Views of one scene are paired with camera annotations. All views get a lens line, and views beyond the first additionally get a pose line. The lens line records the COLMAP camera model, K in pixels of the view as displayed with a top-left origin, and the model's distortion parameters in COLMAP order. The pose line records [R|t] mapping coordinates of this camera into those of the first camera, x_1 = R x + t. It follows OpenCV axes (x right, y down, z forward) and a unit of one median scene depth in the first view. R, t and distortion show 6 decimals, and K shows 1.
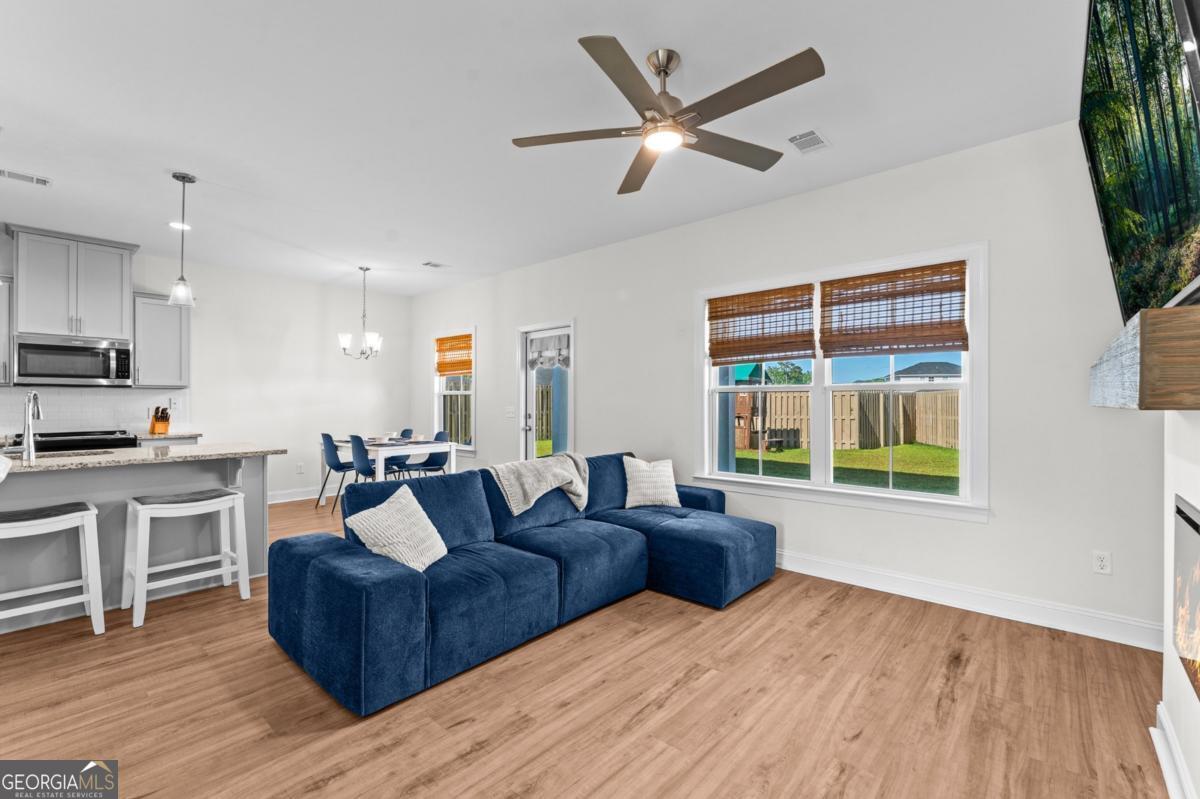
lens RADIAL K [[513.5, 0, 601.9], [0, 513.5, 400.0], [0, 0, 1]] dist [0.000773, 0.000466]
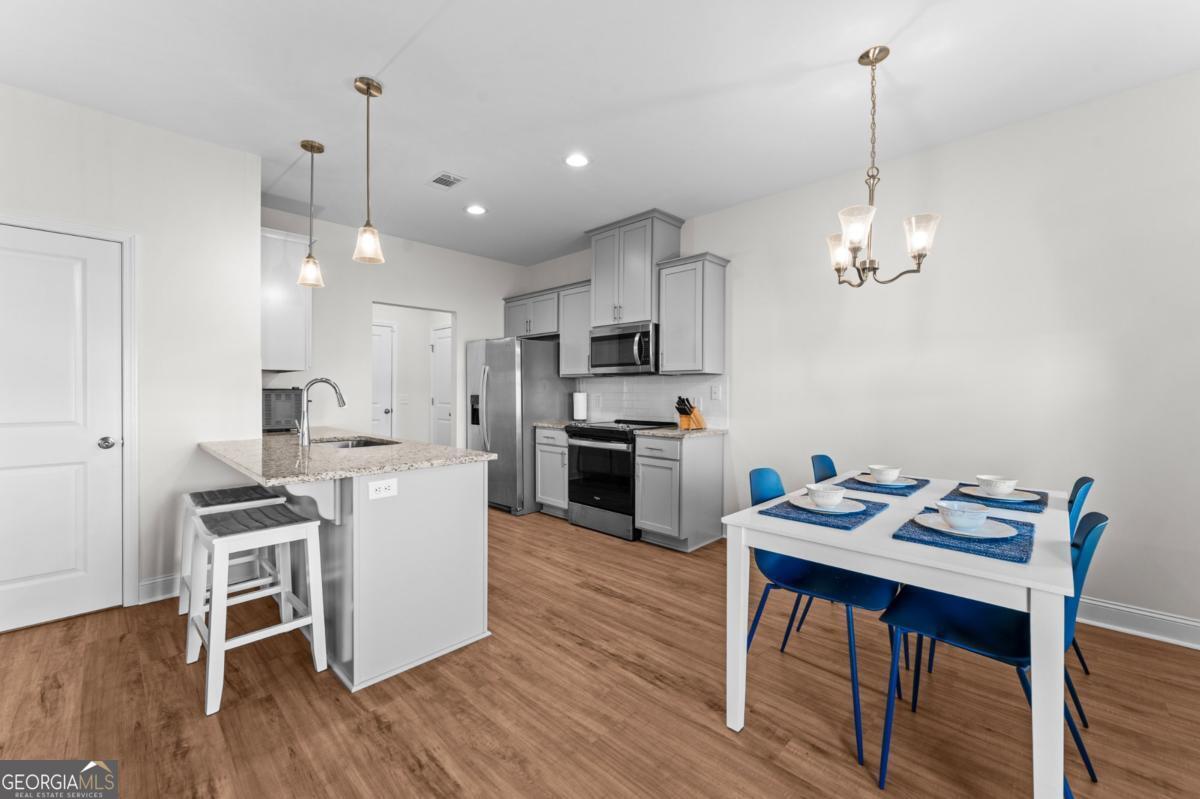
lens RADIAL K [[480.2, 0, 601.7], [0, 480.2, 393.8], [0, 0, 1]] dist [0.003147, -0.001179]
pose [[-0.045835, 0.006011, -0.998931, -0.133248], [0.003064, 0.999978, 0.005877, 0.005831], [0.998944, -0.002792, -0.045853, 1.375962]]
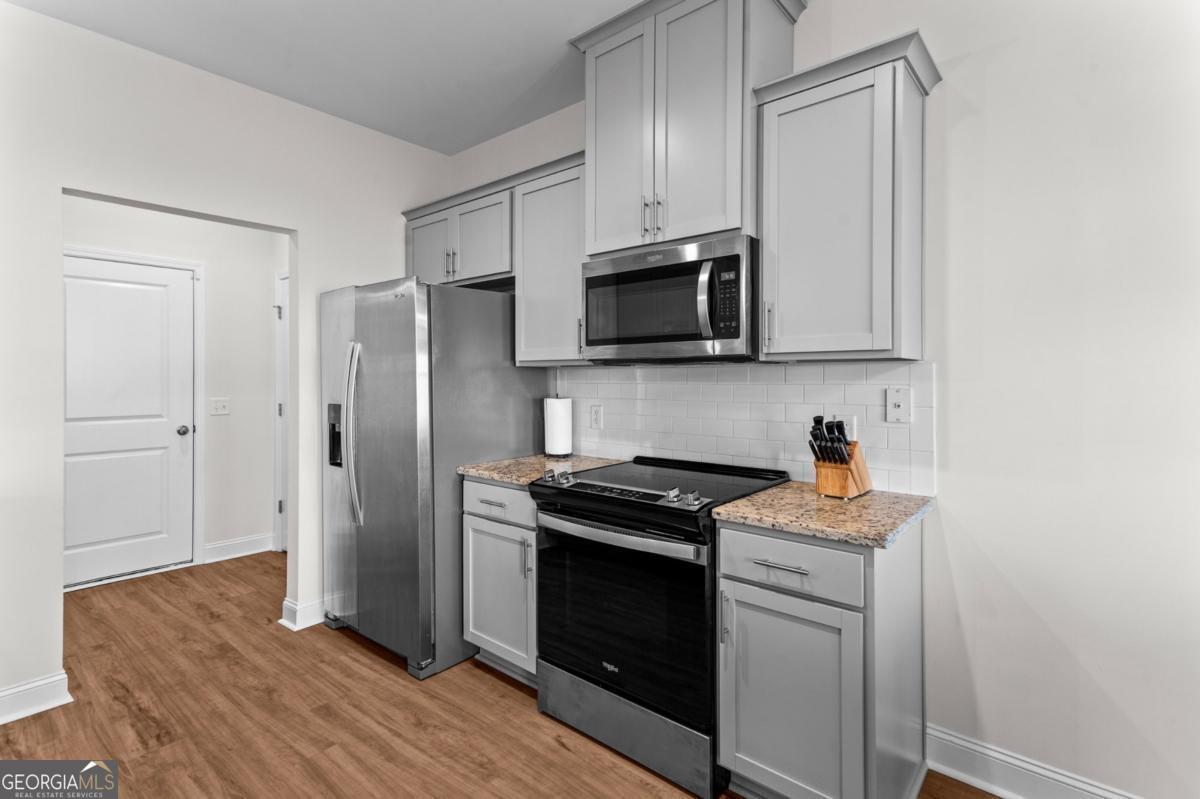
lens RADIAL K [[566.3, 0, 602.5], [0, 566.3, 380.9], [0, 0, 1]] dist [0.021410, -0.001026]
pose [[0.021171, 0.004929, -0.999764, -0.758110], [0.006726, 0.999965, 0.005072, -0.018984], [0.999753, -0.006832, 0.021137, 1.290591]]
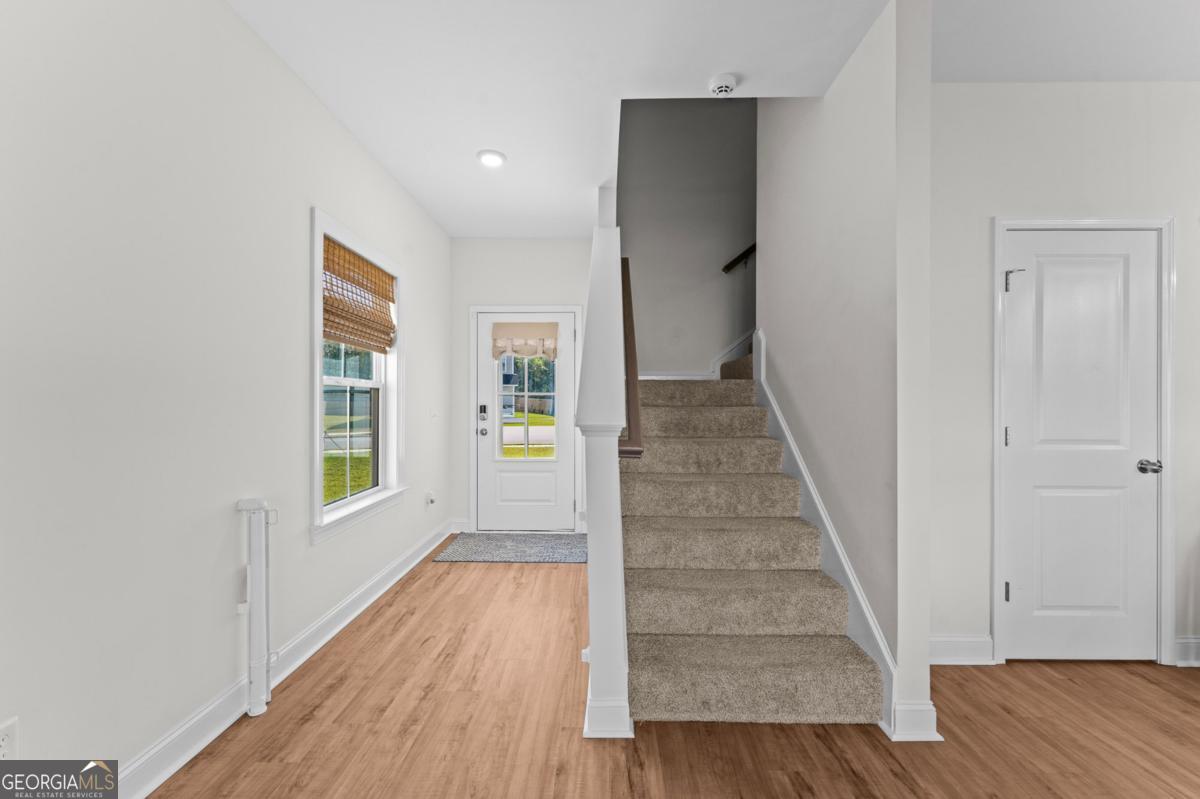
lens RADIAL K [[480.2, 0, 599.0], [0, 480.2, 400.7], [0, 0, 1]] dist [0.003147, -0.001179]
pose [[-0.754482, -0.006637, -0.656287, 0.130959], [-0.001564, 0.999964, -0.008315, 0.003202], [0.656319, -0.005247, -0.754466, 0.552410]]
